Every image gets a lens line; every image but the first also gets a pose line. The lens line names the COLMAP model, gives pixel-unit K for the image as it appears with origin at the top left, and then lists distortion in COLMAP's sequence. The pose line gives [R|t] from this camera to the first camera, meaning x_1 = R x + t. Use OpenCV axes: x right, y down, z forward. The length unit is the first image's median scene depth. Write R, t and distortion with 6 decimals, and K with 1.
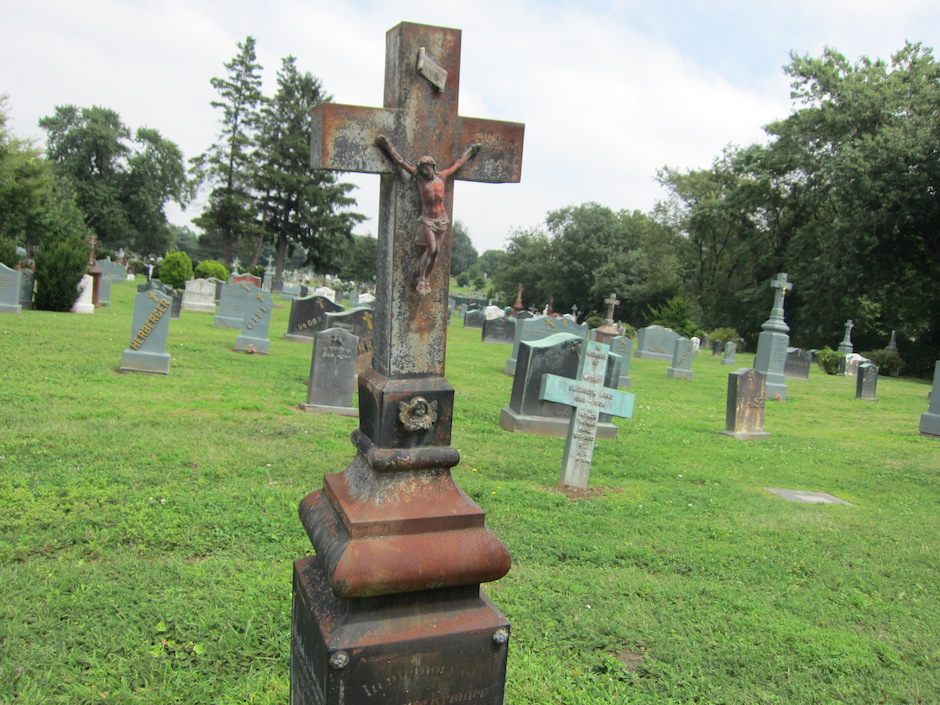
lens RADIAL K [[785.2, 0, 474.9], [0, 785.2, 347.7], [0, 0, 1]] dist [-0.051434, 0.039547]
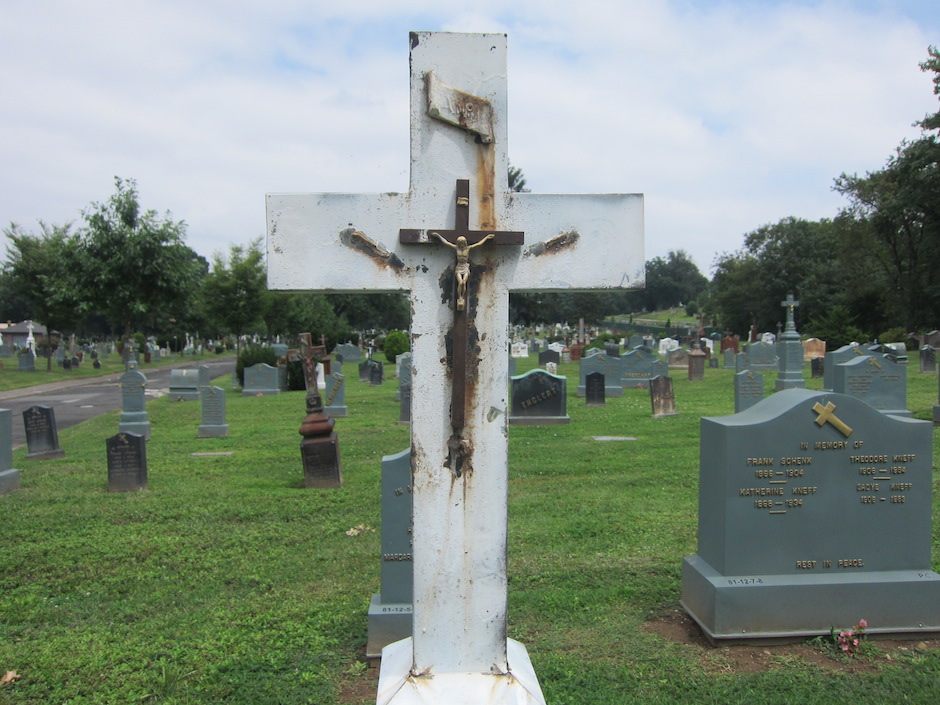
lens RADIAL K [[785.2, 0, 465.9], [0, 785.2, 351.4], [0, 0, 1]] dist [-0.051434, 0.039547]
pose [[0.941909, -0.133695, -0.308111, 0.063775], [0.117885, 0.990595, -0.069457, 0.005789], [0.314499, 0.029100, 0.948812, -0.092500]]
